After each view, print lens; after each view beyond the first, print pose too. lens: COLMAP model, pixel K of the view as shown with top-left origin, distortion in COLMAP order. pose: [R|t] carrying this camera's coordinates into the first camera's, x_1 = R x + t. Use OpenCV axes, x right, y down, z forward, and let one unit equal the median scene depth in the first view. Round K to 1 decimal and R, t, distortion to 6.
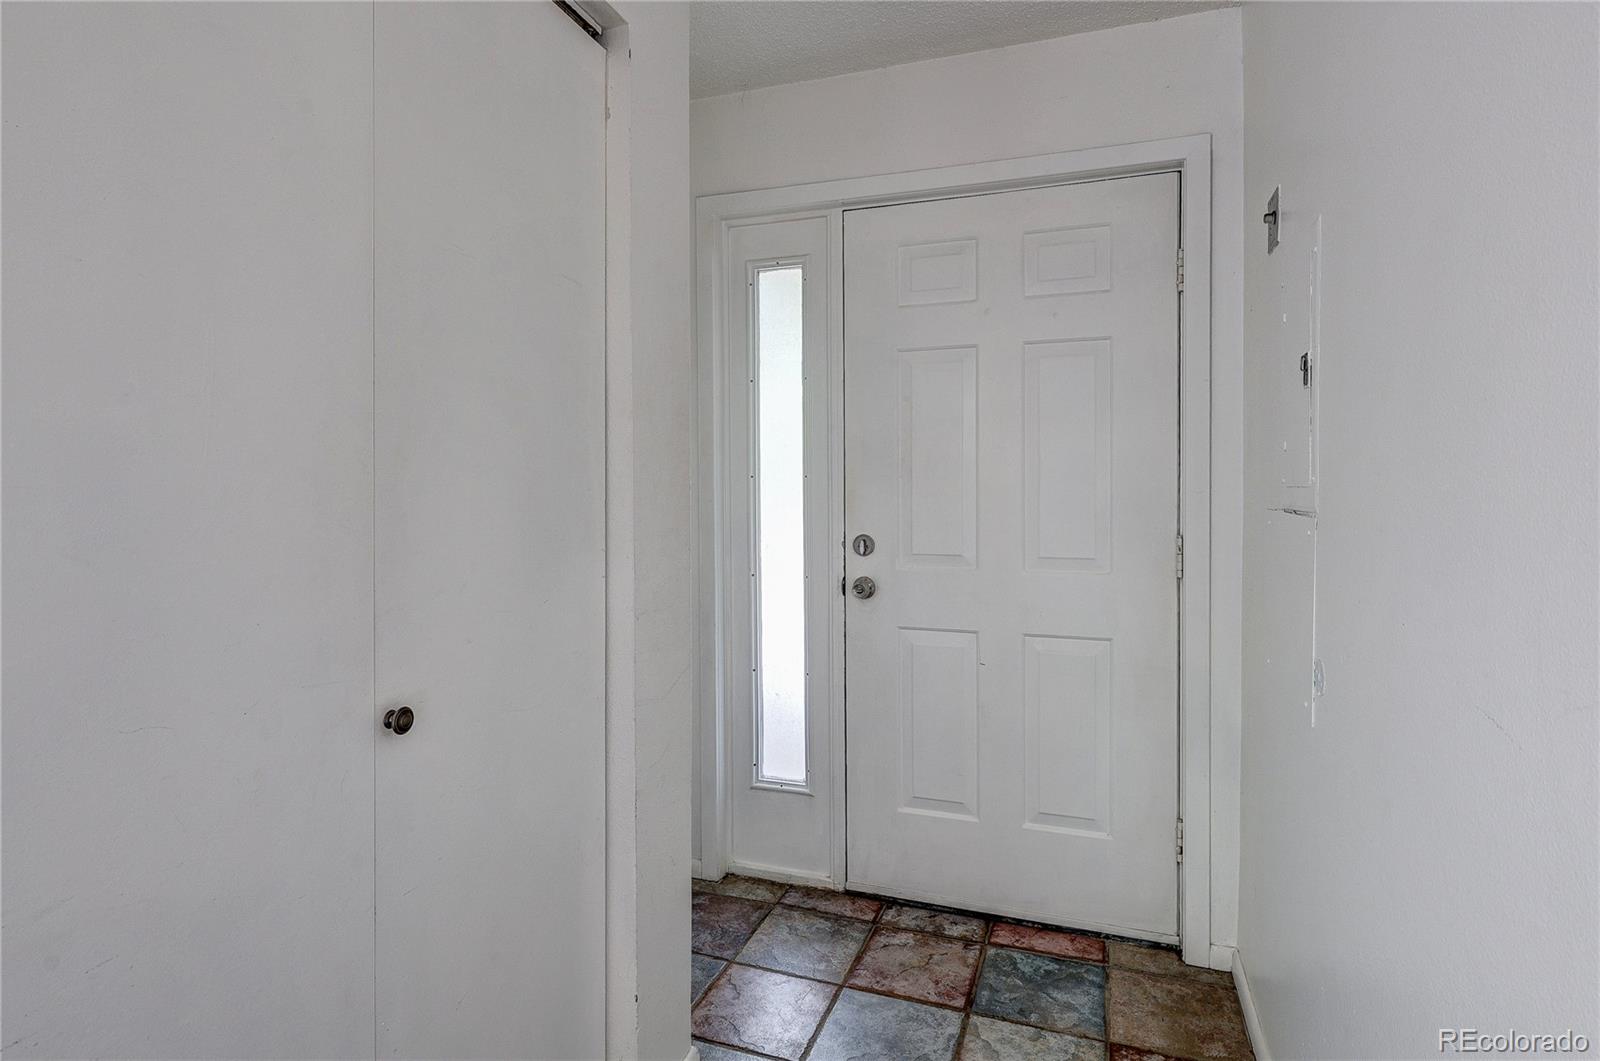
lens RADIAL K [[821.4, 0, 802.0], [0, 821.4, 527.7], [0, 0, 1]] dist [-0.000003, 0.000107]
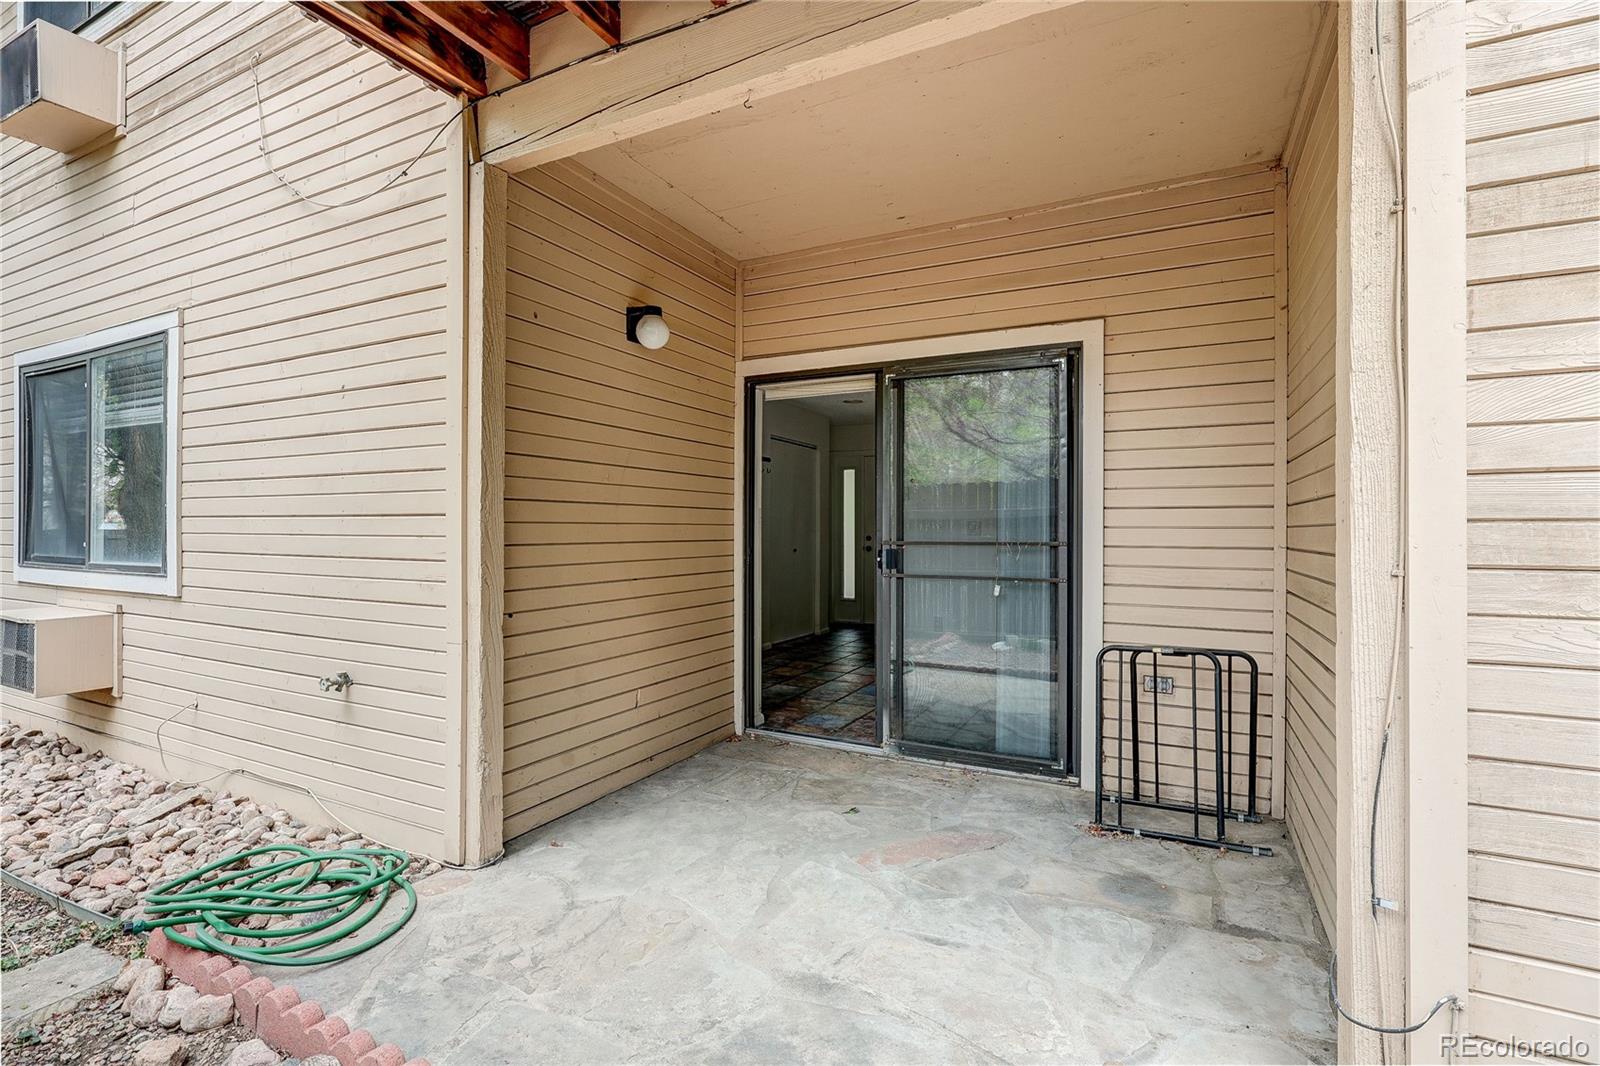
lens RADIAL K [[756.6, 0, 803.1], [0, 756.6, 532.2], [0, 0, 1]] dist [-0.004094, 0.000831]
pose [[0.990128, 0.007765, -0.139952, 0.266513], [-0.009482, 0.999888, -0.011607, 0.036486], [0.139847, 0.012819, 0.990090, -2.652820]]
